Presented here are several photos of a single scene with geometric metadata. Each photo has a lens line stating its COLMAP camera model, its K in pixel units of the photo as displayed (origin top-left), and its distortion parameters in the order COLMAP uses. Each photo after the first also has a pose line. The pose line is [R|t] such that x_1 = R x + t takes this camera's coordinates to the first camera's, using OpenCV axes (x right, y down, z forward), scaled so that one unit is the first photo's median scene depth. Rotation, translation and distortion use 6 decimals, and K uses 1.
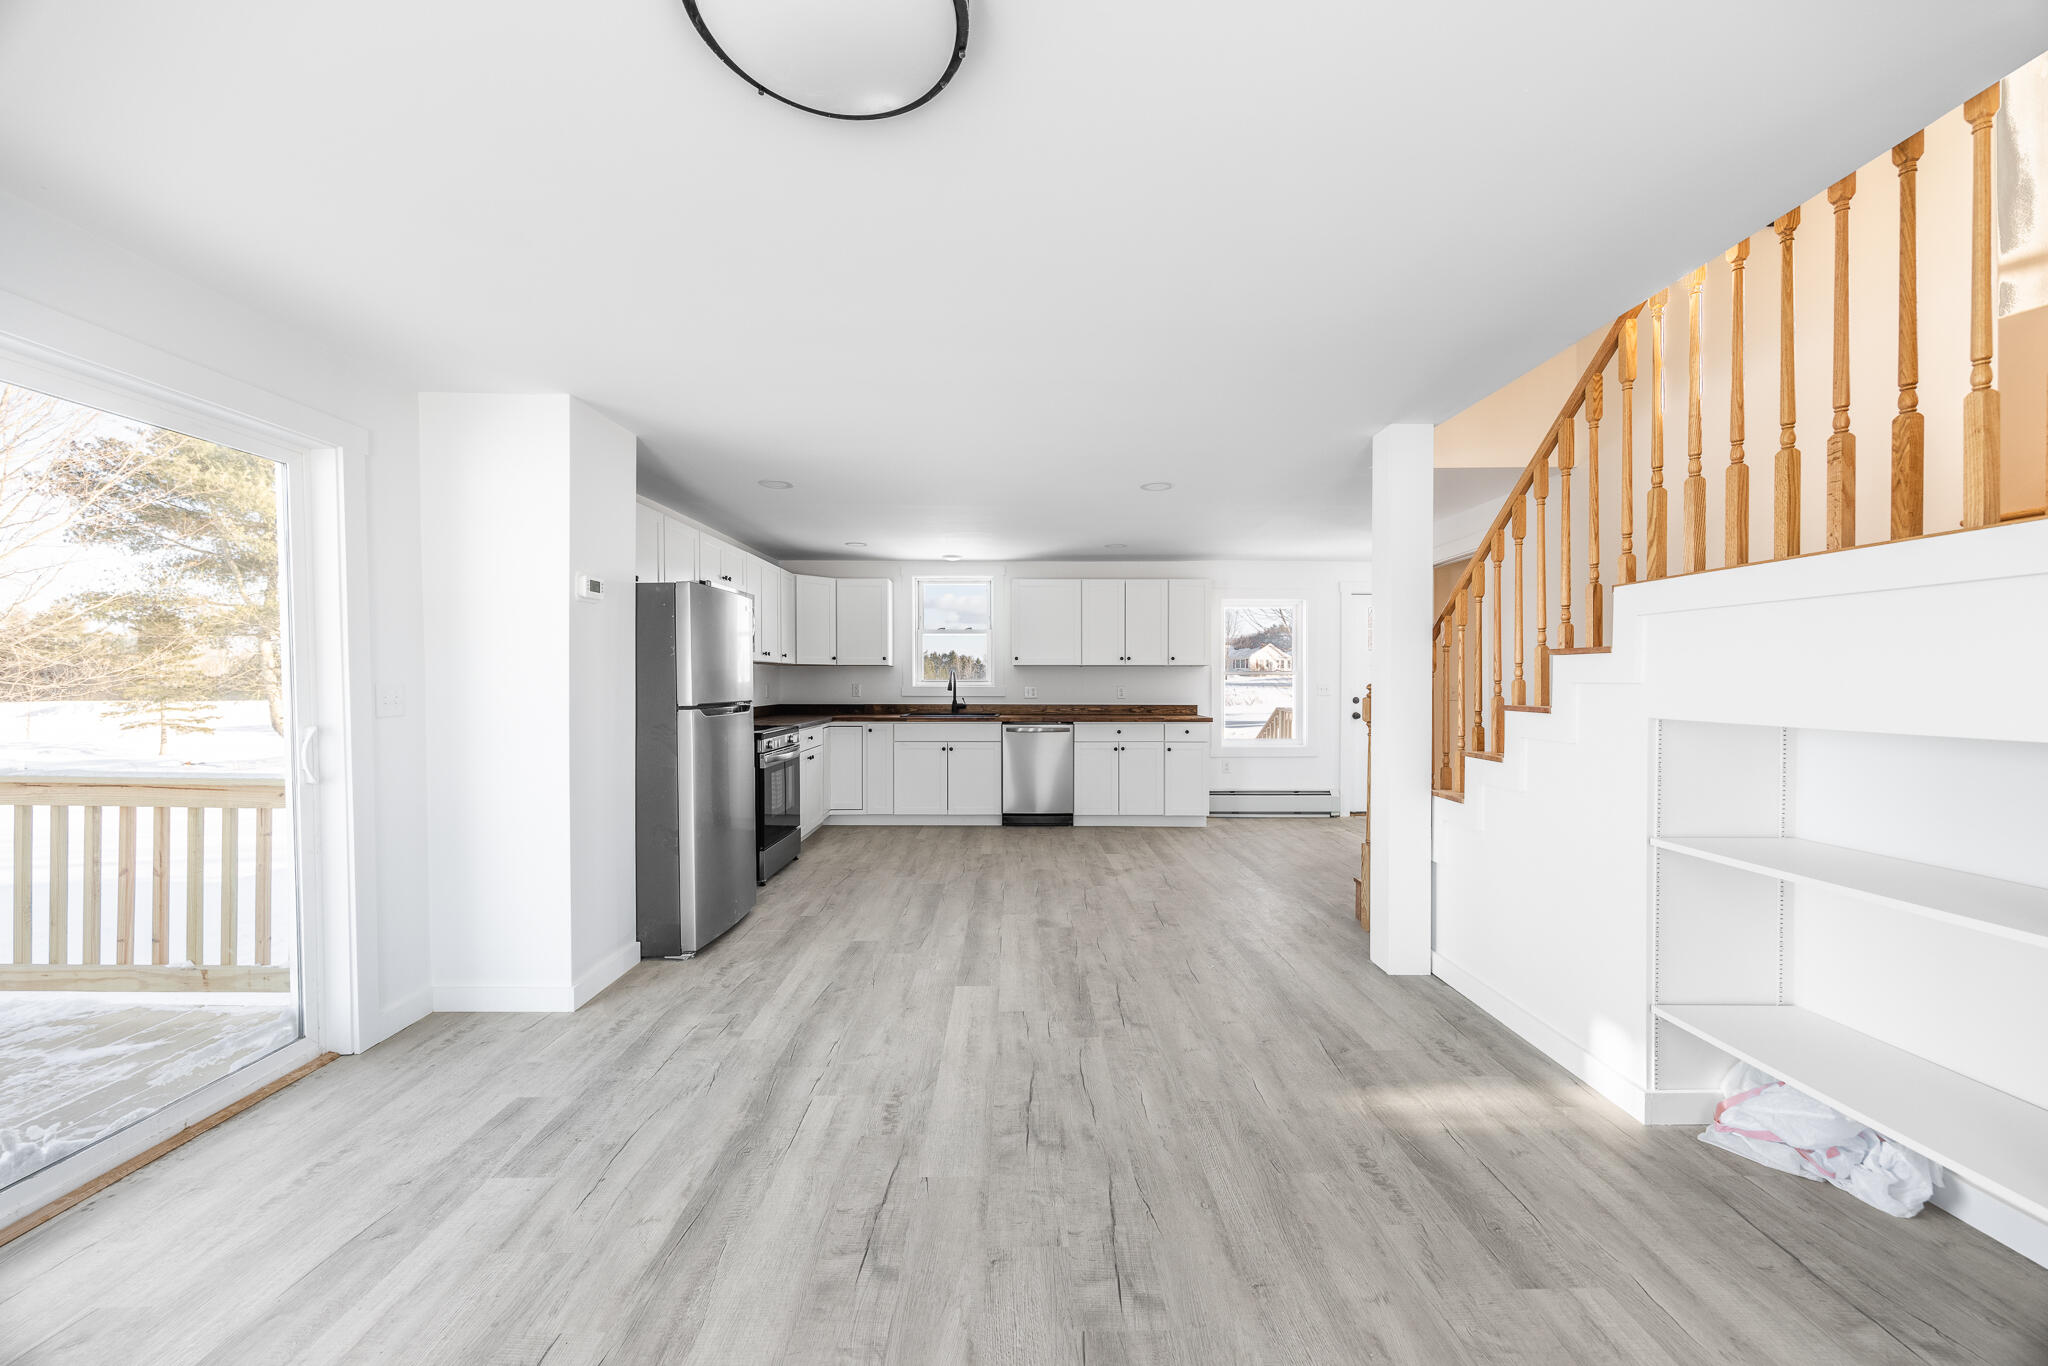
lens RADIAL K [[798.4, 0, 1024.0], [0, 798.4, 683.0], [0, 0, 1]] dist [-0.001482, -0.000282]
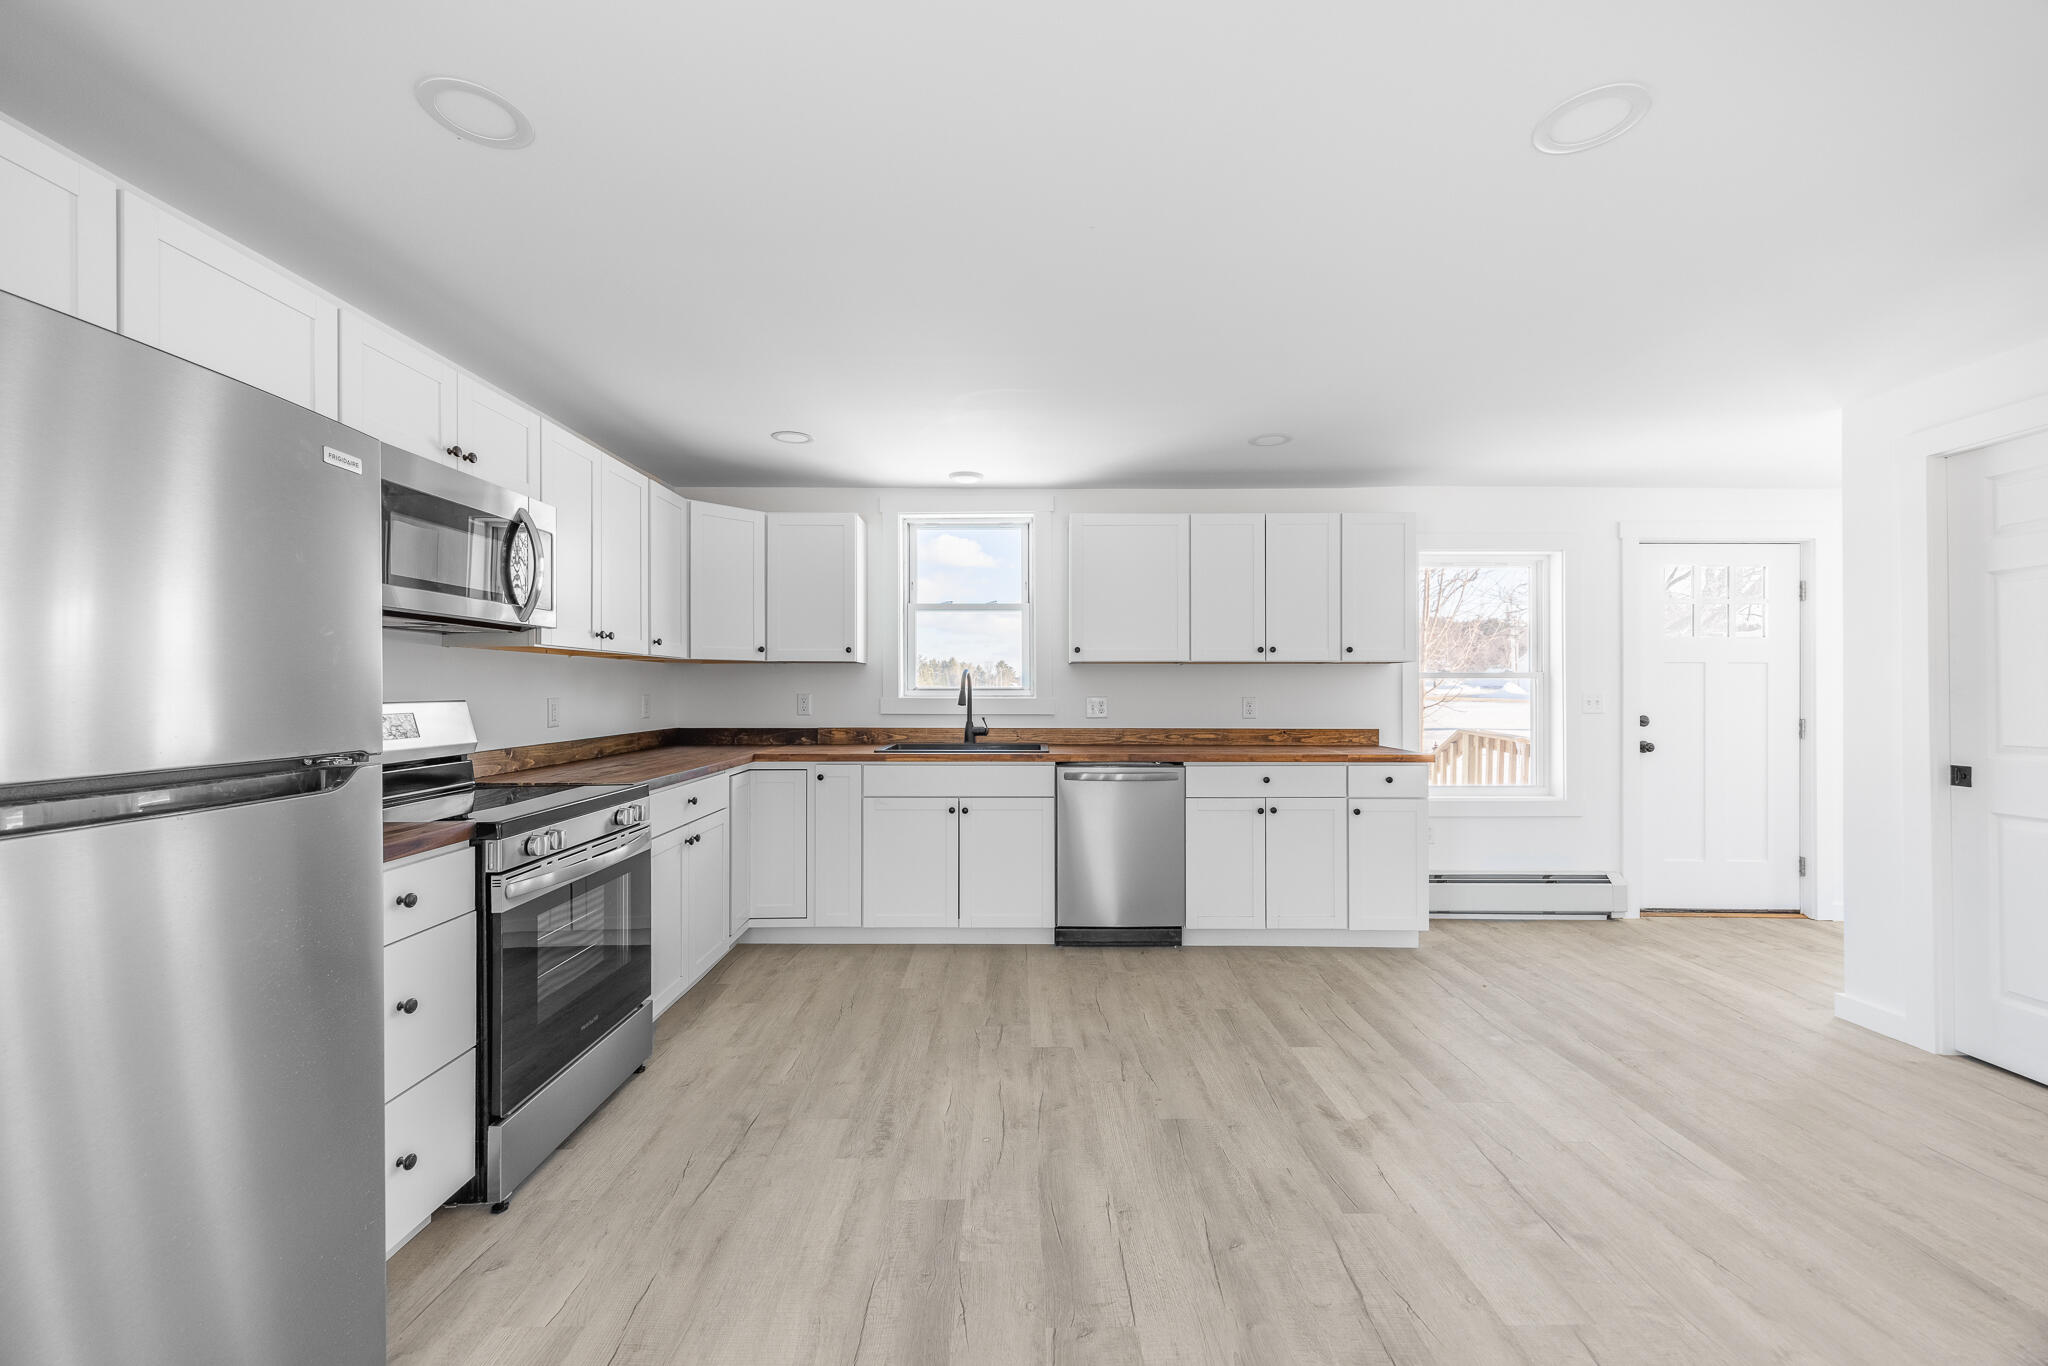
lens RADIAL K [[798.4, 0, 1024.0], [0, 798.4, 683.0], [0, 0, 1]] dist [-0.001482, -0.000282]
pose [[0.999999, -0.000369, 0.001537, -0.050885], [0.000384, 0.999951, -0.009923, -0.001103], [-0.001533, 0.009924, 0.999950, 0.440194]]
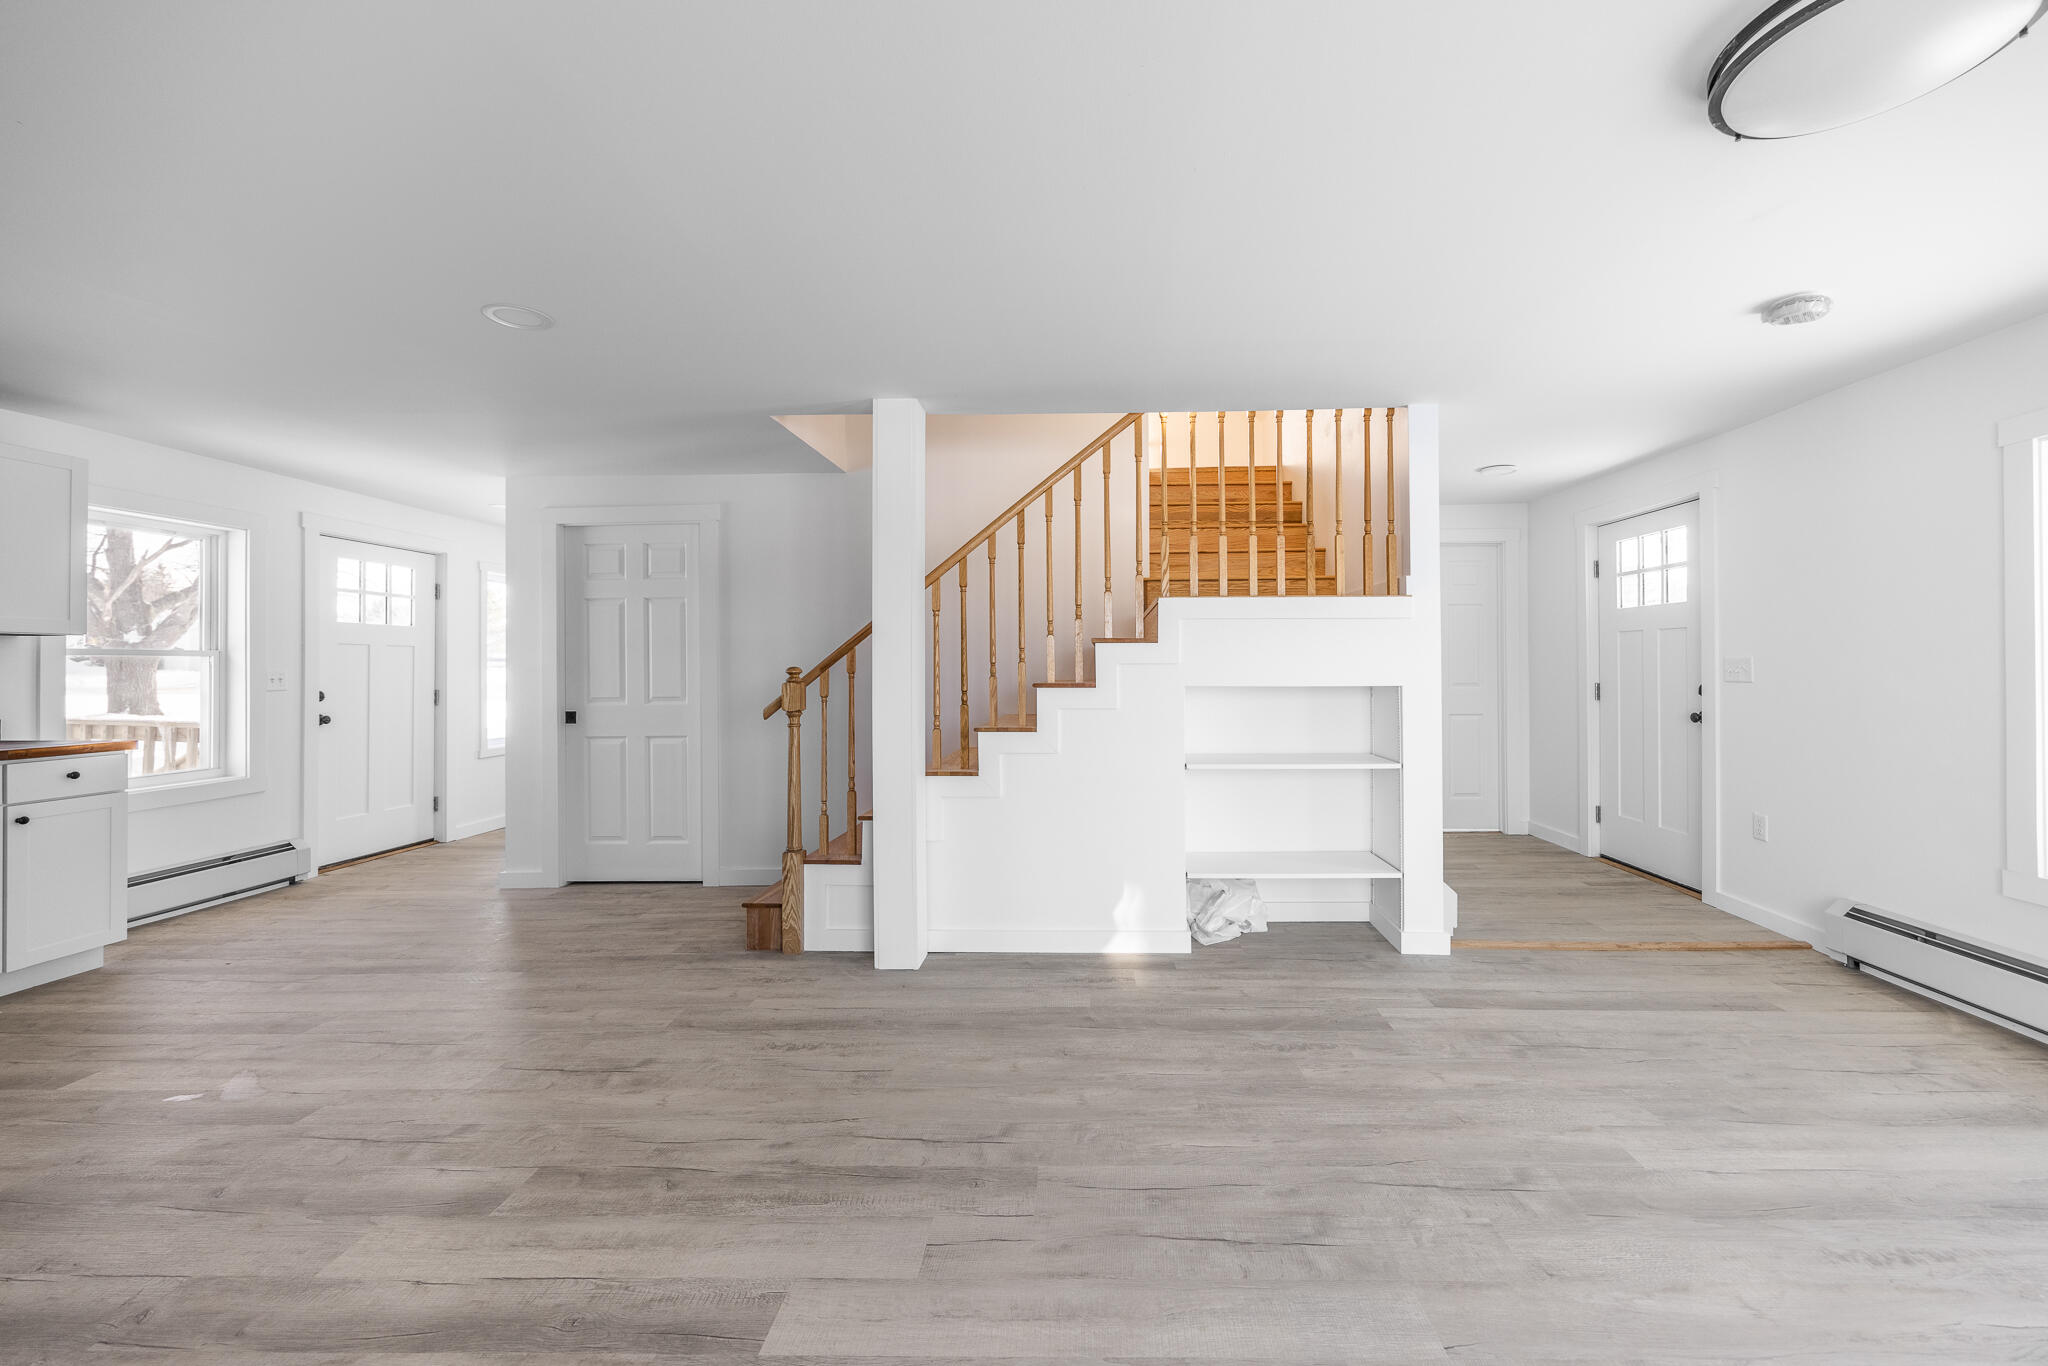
lens RADIAL K [[808.8, 0, 1077.7], [0, 808.8, 663.0], [0, 0, 1]] dist [-0.002019, -0.000018]
pose [[0.011467, 0.003434, 0.999928, -0.260446], [0.007174, 0.999968, -0.003517, 0.001120], [-0.999909, 0.007214, 0.011442, 0.402101]]
